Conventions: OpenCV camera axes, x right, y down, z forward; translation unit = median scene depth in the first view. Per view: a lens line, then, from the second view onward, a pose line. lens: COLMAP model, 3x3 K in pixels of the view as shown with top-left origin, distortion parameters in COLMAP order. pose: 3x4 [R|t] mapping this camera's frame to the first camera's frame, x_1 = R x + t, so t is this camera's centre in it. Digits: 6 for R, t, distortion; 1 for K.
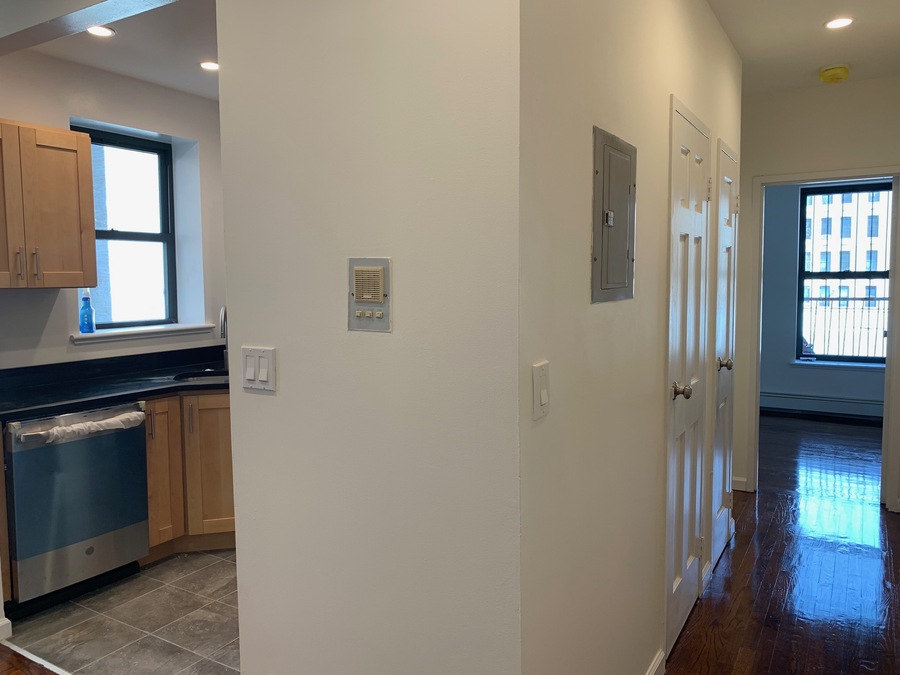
lens RADIAL K [[694.5, 0, 450.9], [0, 694.5, 331.4], [0, 0, 1]] dist [0.011029, -0.018826]
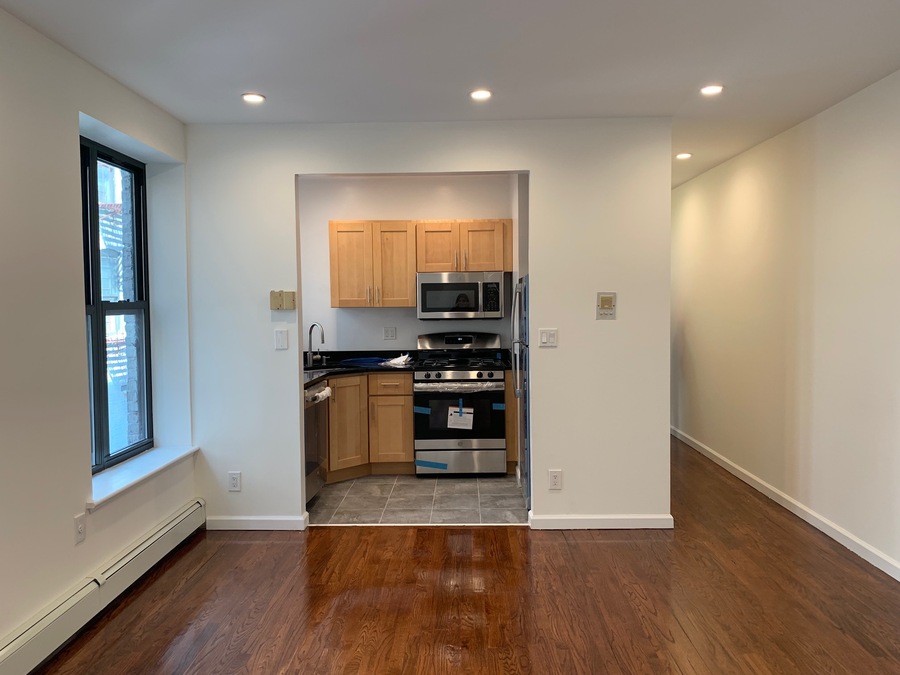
lens RADIAL K [[694.5, 0, 450.8], [0, 694.5, 330.6], [0, 0, 1]] dist [0.011029, -0.018826]
pose [[0.869387, -0.025278, 0.493486, -1.152748], [0.046532, 0.998441, -0.030832, 0.057466], [-0.491937, 0.049768, 0.869207, -0.607624]]
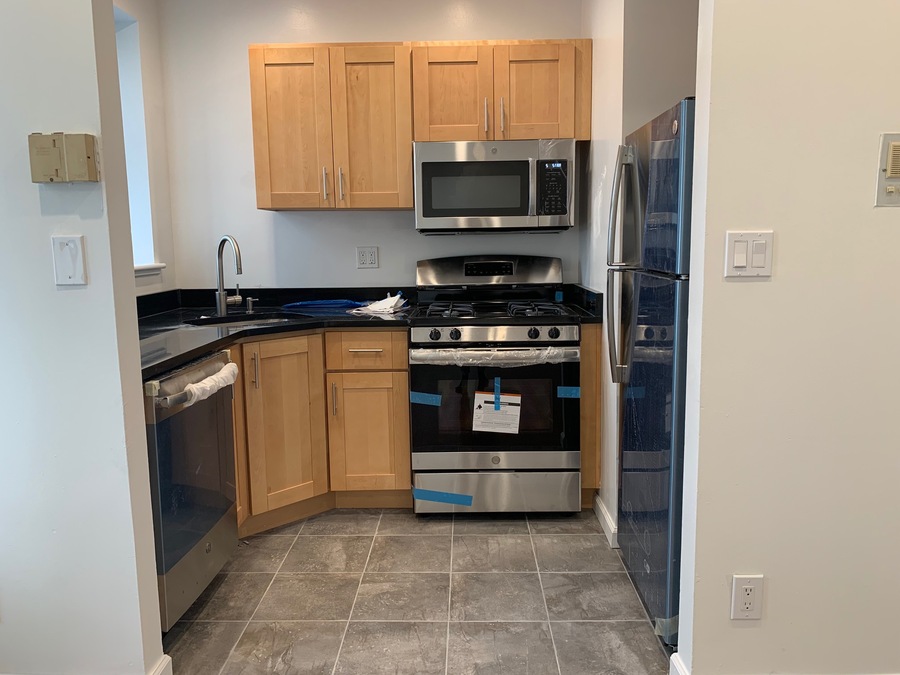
lens RADIAL K [[694.5, 0, 452.2], [0, 694.5, 336.5], [0, 0, 1]] dist [0.011029, -0.018826]
pose [[0.868454, -0.077069, 0.489743, -0.718231], [0.048842, 0.996338, 0.070179, 0.051656], [-0.493358, -0.037027, 0.869038, 0.247473]]
